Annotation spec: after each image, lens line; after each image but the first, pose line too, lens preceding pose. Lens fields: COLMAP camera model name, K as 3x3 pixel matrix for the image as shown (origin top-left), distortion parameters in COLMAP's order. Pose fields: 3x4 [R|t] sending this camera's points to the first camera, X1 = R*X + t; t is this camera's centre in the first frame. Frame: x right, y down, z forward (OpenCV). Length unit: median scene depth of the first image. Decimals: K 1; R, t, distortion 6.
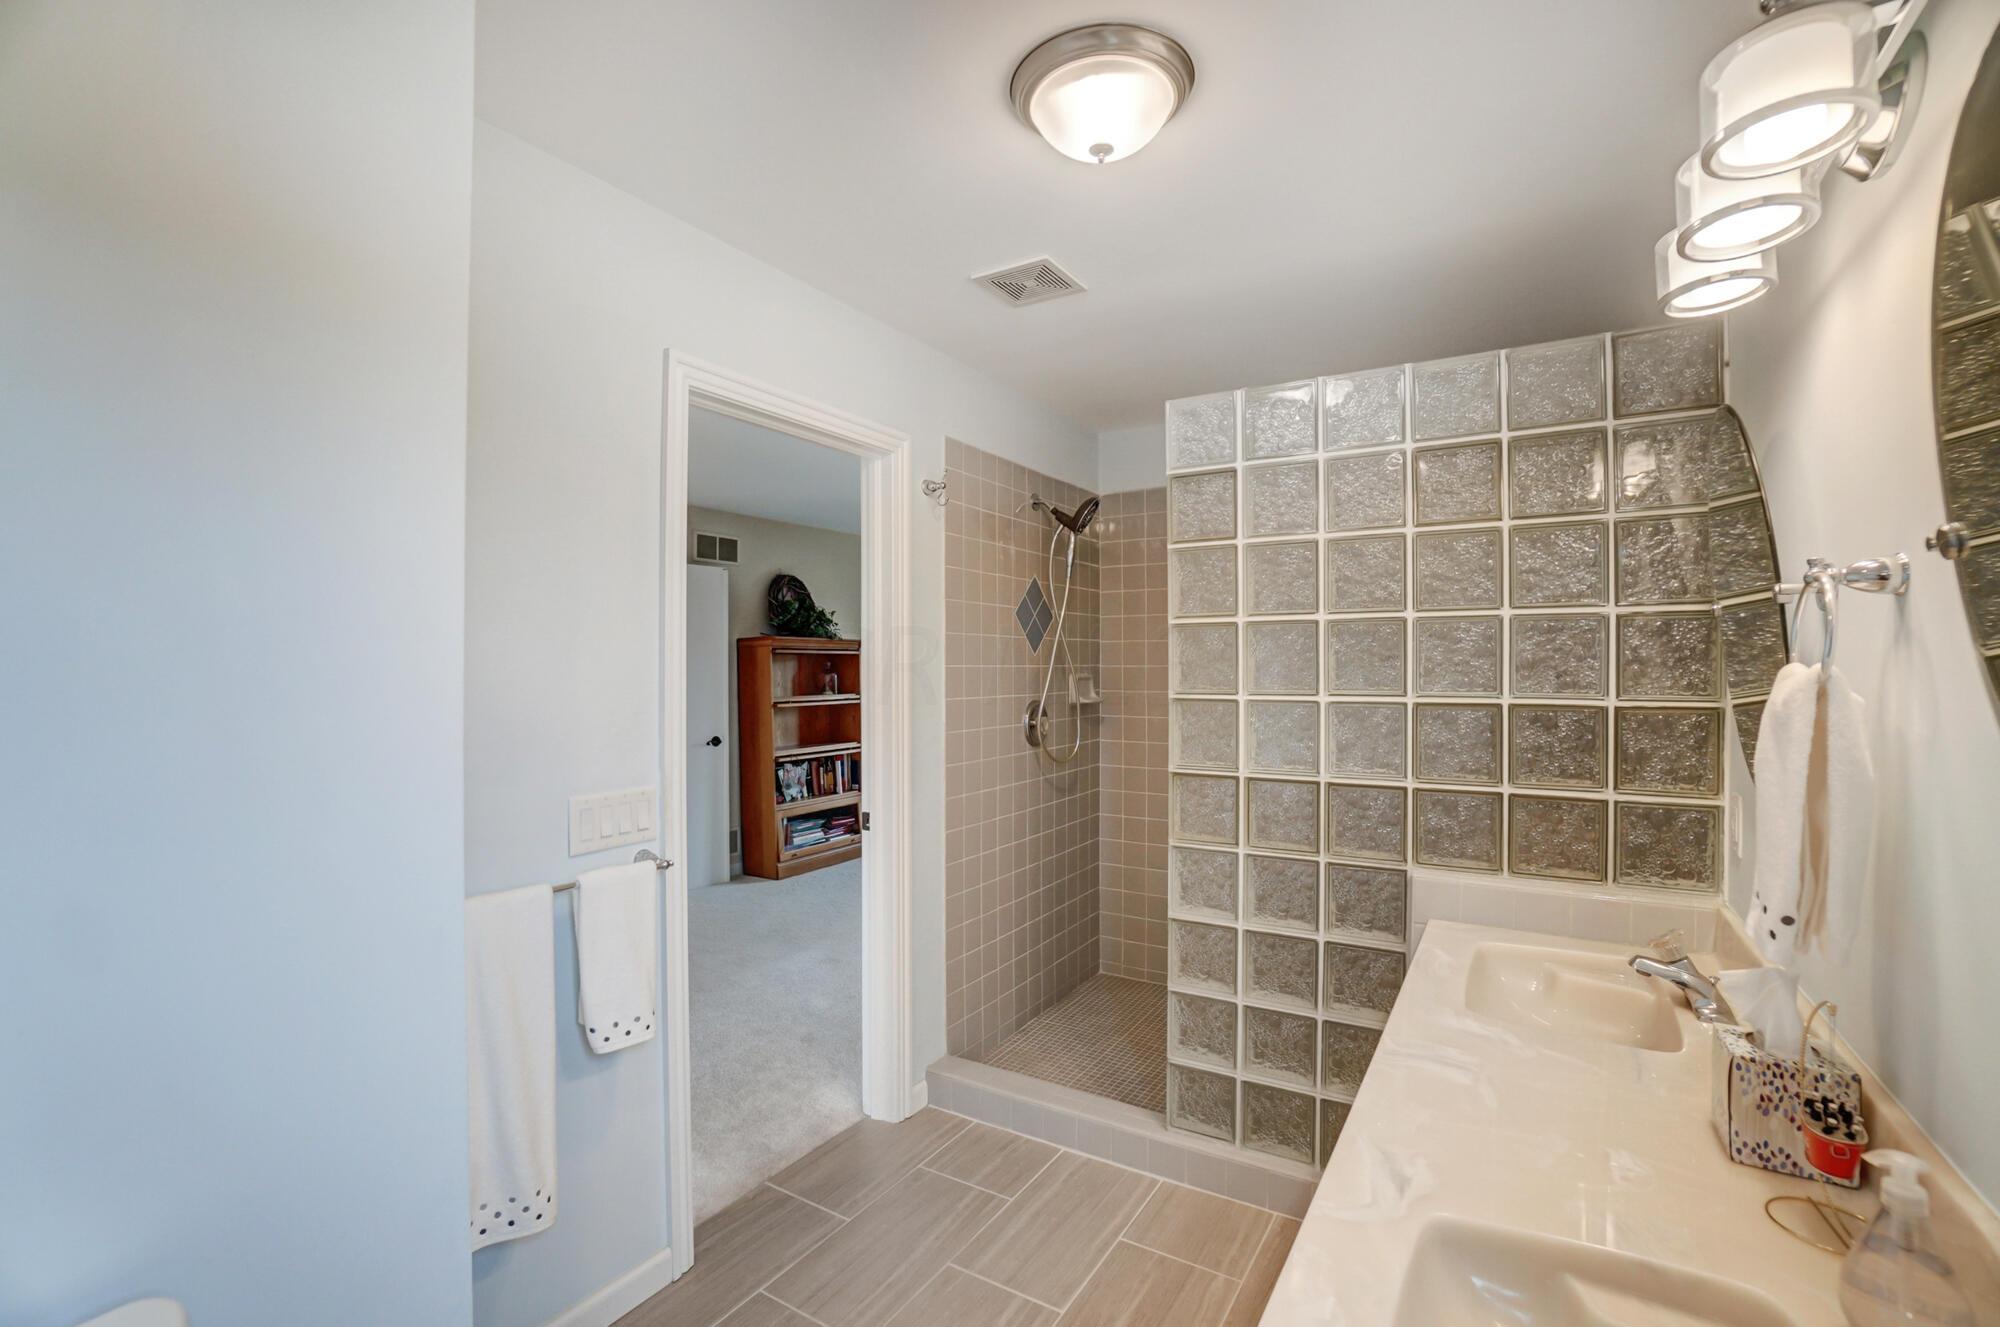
lens RADIAL K [[886.5, 0, 981.9], [0, 886.5, 671.9], [0, 0, 1]] dist [-0.062548, 0.021736]
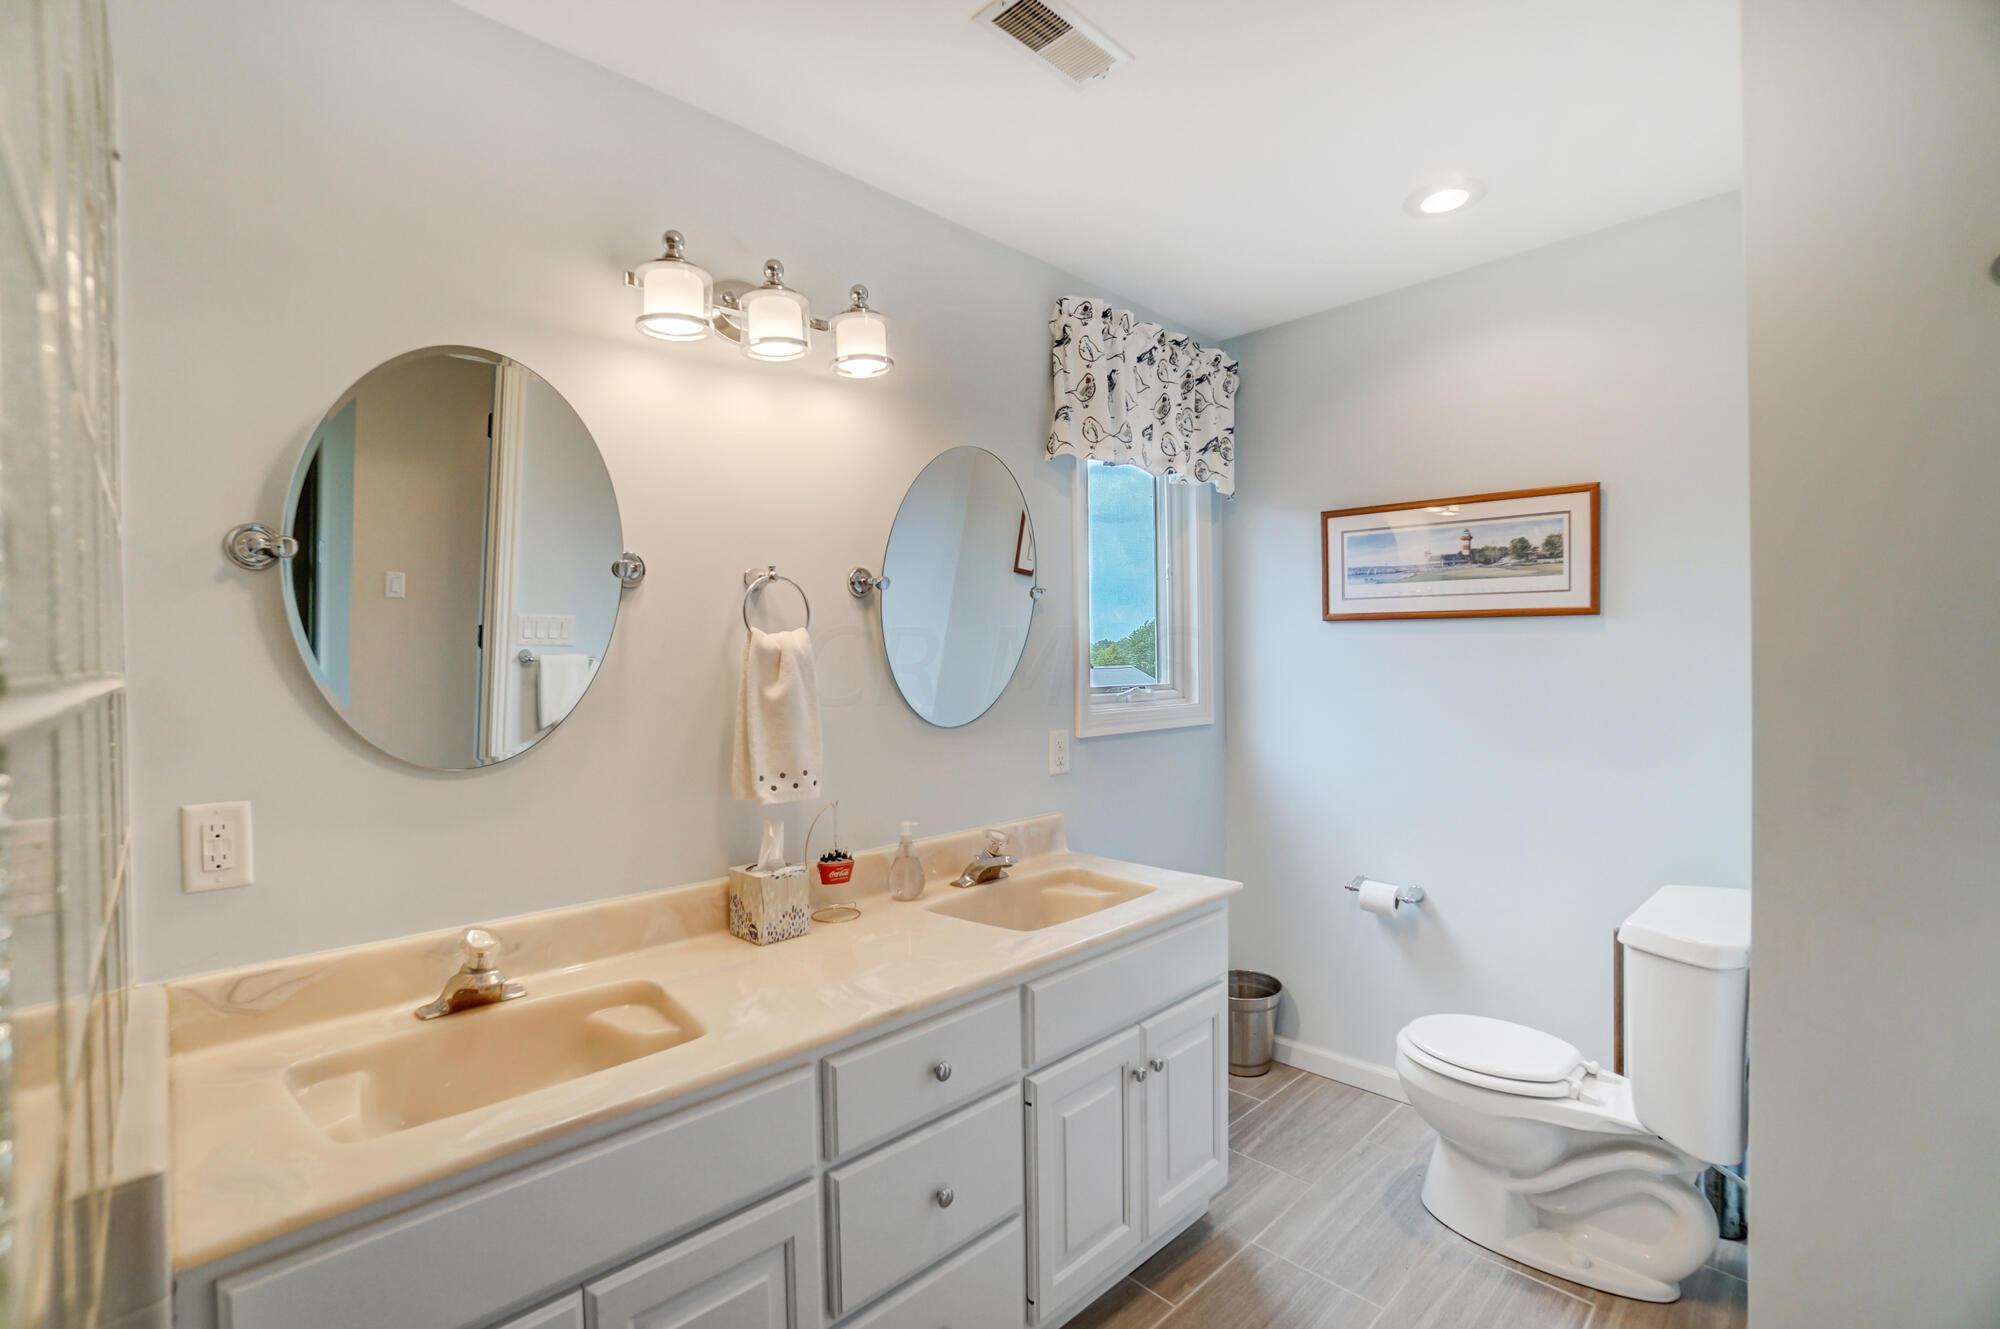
lens RADIAL K [[872.0, 0, 1000.0], [0, 872.0, 664.5], [0, 0, 1]] dist [-0.033803, 0.000050]
pose [[-0.972311, 0.006759, 0.233595, 0.058062], [0.009649, 0.999890, 0.011232, 0.017585], [-0.233493, 0.013175, -0.972269, 1.116593]]
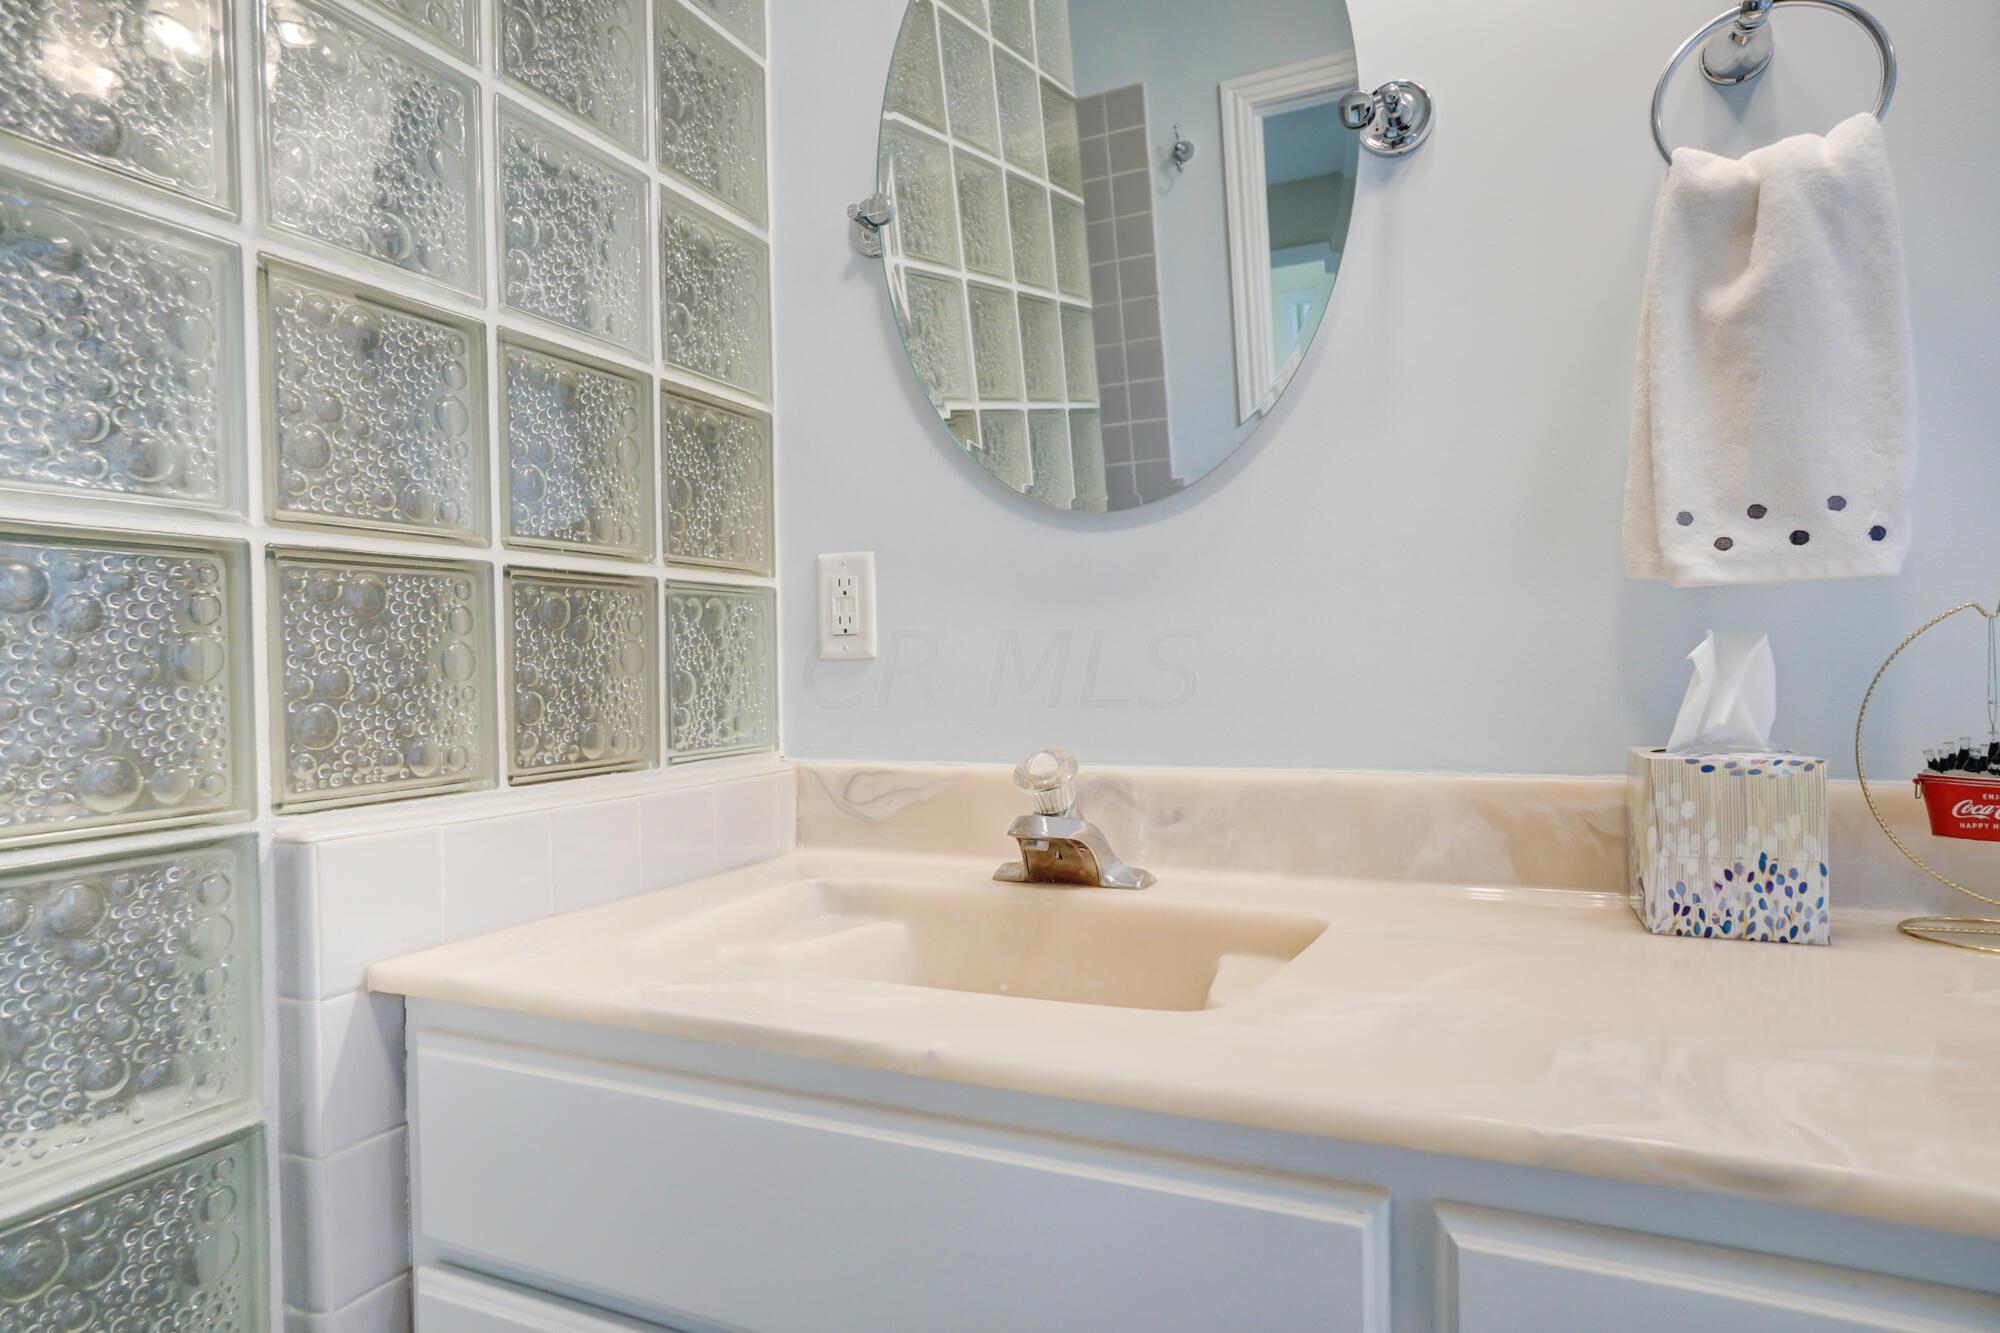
lens RADIAL K [[1125.7, 0, 965.0], [0, 1125.7, 670.7], [0, 0, 1]] dist [-0.050110, 0.035046]
pose [[-0.109329, 0.000035, 0.994006, 0.087487], [0.030551, 0.999528, 0.003325, 0.162411], [-0.993536, 0.030731, -0.109278, 0.728323]]
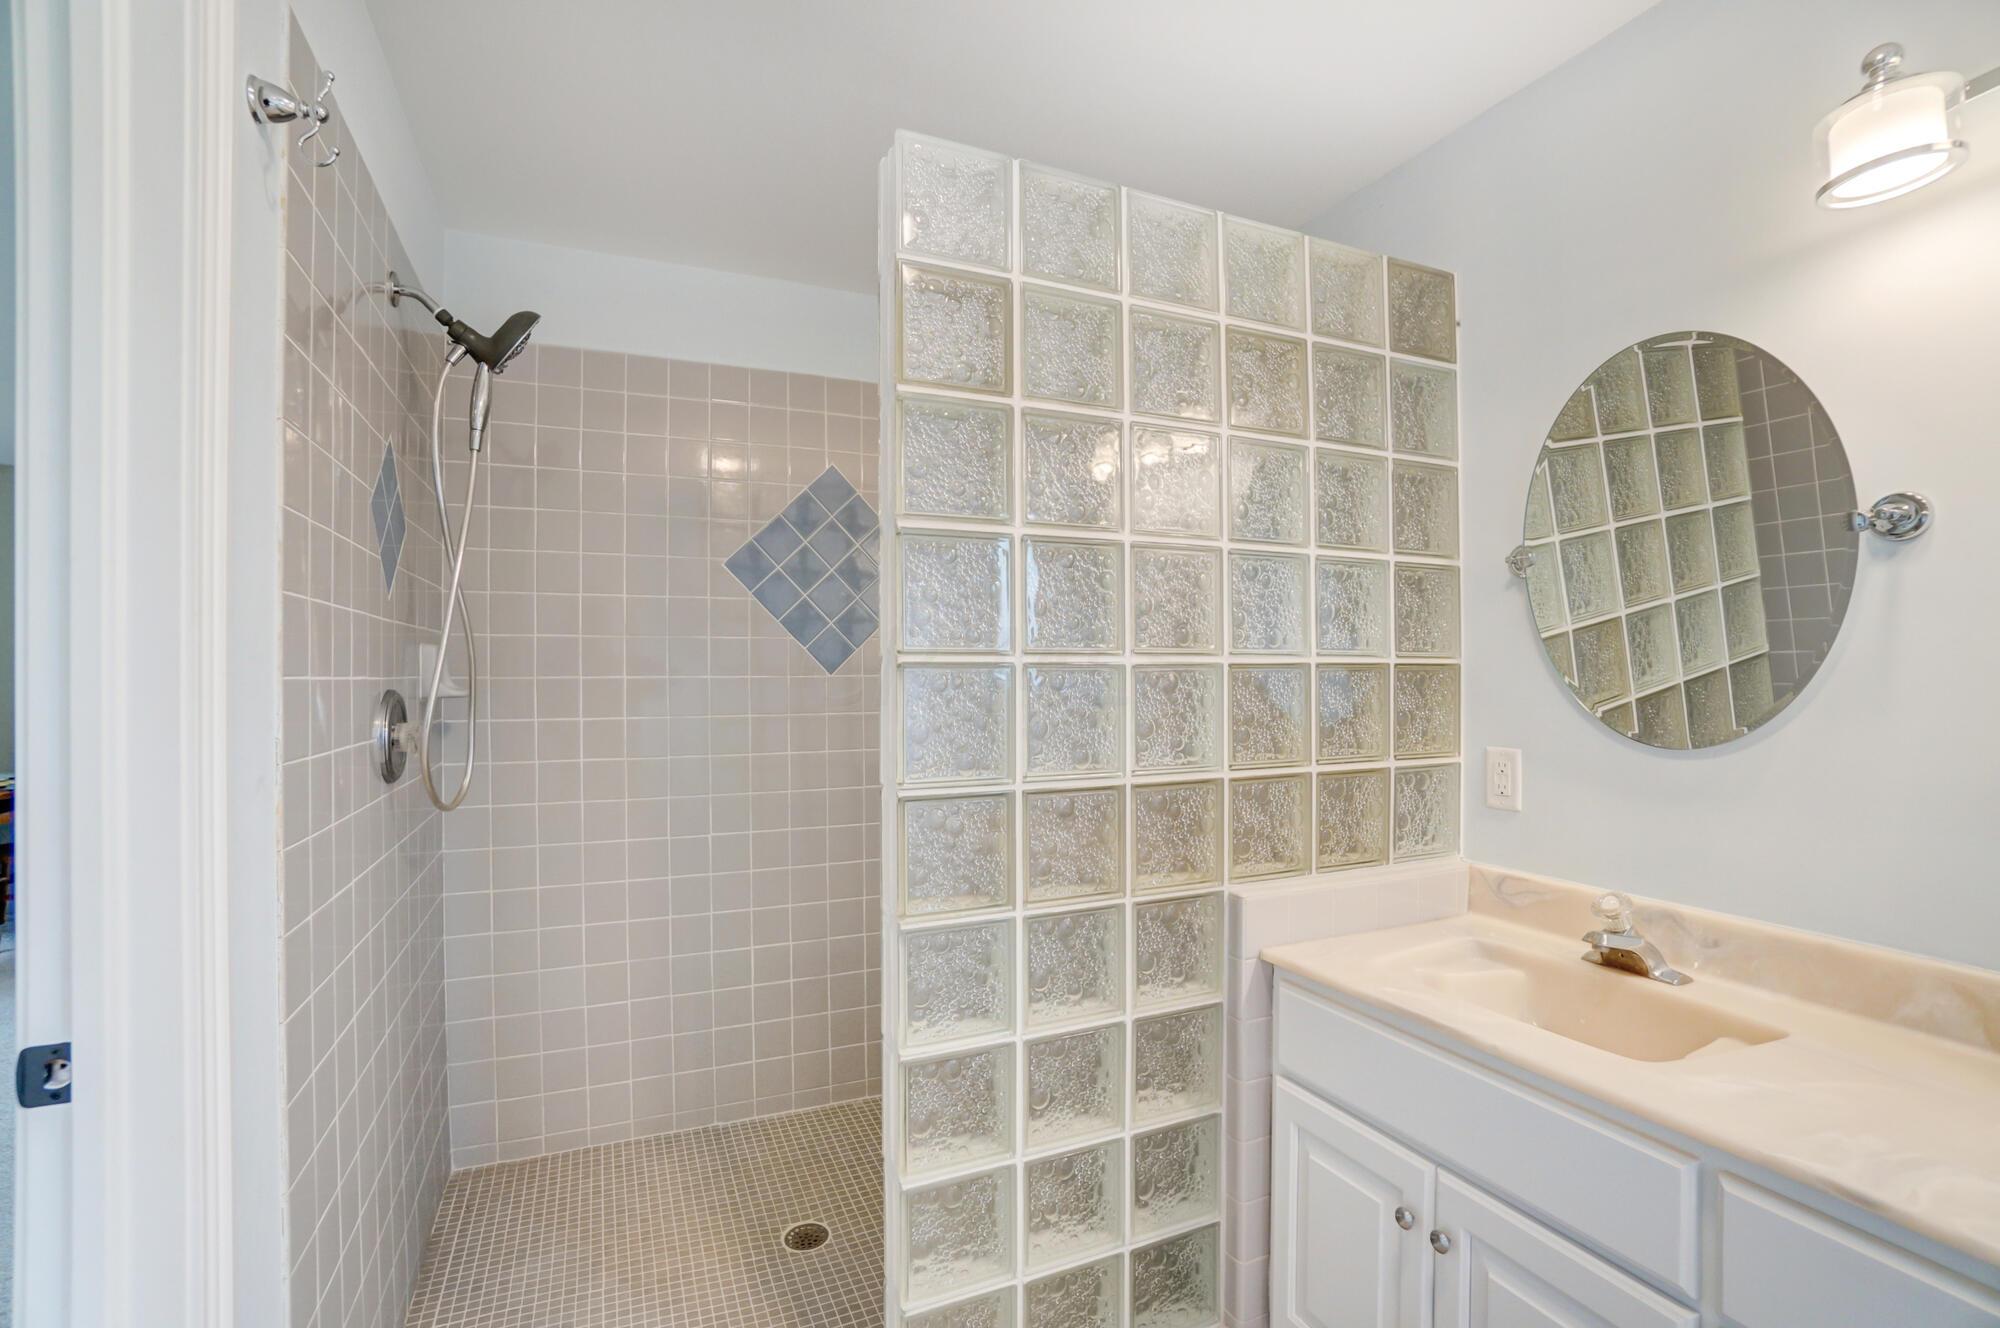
lens RADIAL K [[872.0, 0, 1000.0], [0, 872.0, 664.0], [0, 0, 1]] dist [-0.033803, 0.000050]
pose [[0.552767, 0.010448, 0.833270, -0.217280], [0.005243, 0.999858, -0.016015, 0.040468], [-0.833319, 0.013222, 0.552634, 0.674301]]
